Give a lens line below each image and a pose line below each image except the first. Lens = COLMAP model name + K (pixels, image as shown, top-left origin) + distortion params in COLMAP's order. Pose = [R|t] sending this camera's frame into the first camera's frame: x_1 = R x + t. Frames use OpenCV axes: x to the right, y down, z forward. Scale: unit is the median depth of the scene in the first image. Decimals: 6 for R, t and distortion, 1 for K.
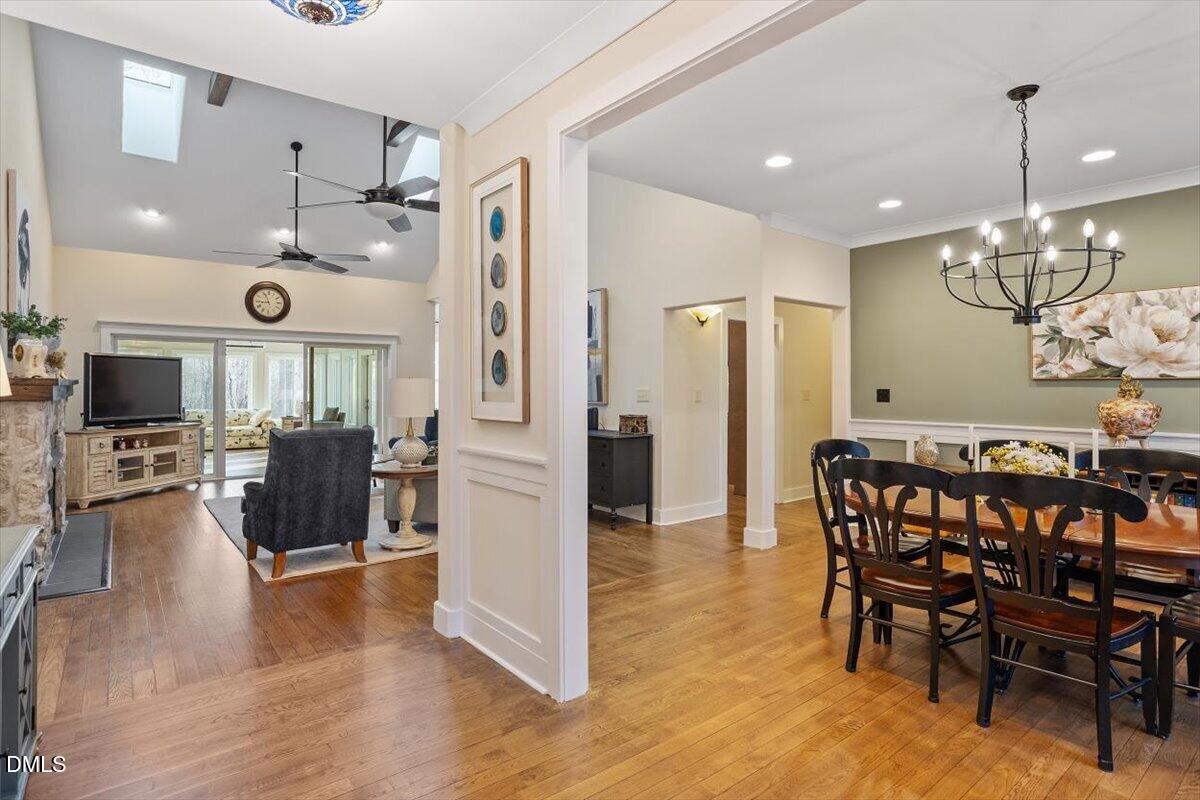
lens RADIAL K [[619.8, 0, 598.9], [0, 619.8, 383.6], [0, 0, 1]] dist [-0.003443, 0.000730]
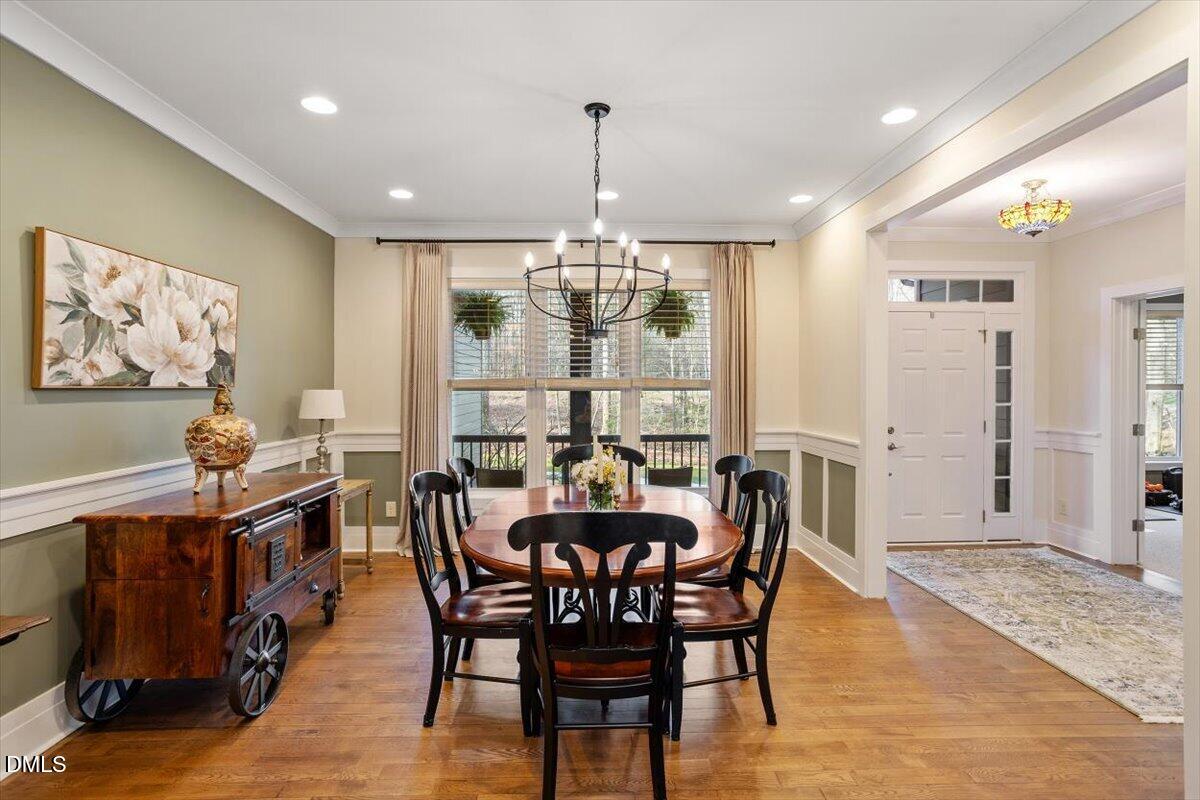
lens RADIAL K [[572.5, 0, 596.9], [0, 572.5, 391.0], [0, 0, 1]] dist [-0.021157, 0.000191]
pose [[-0.798474, -0.003208, 0.602021, 0.067720], [-0.001093, 0.999992, 0.003879, -0.006305], [-0.602028, 0.002440, -0.798471, 0.985148]]
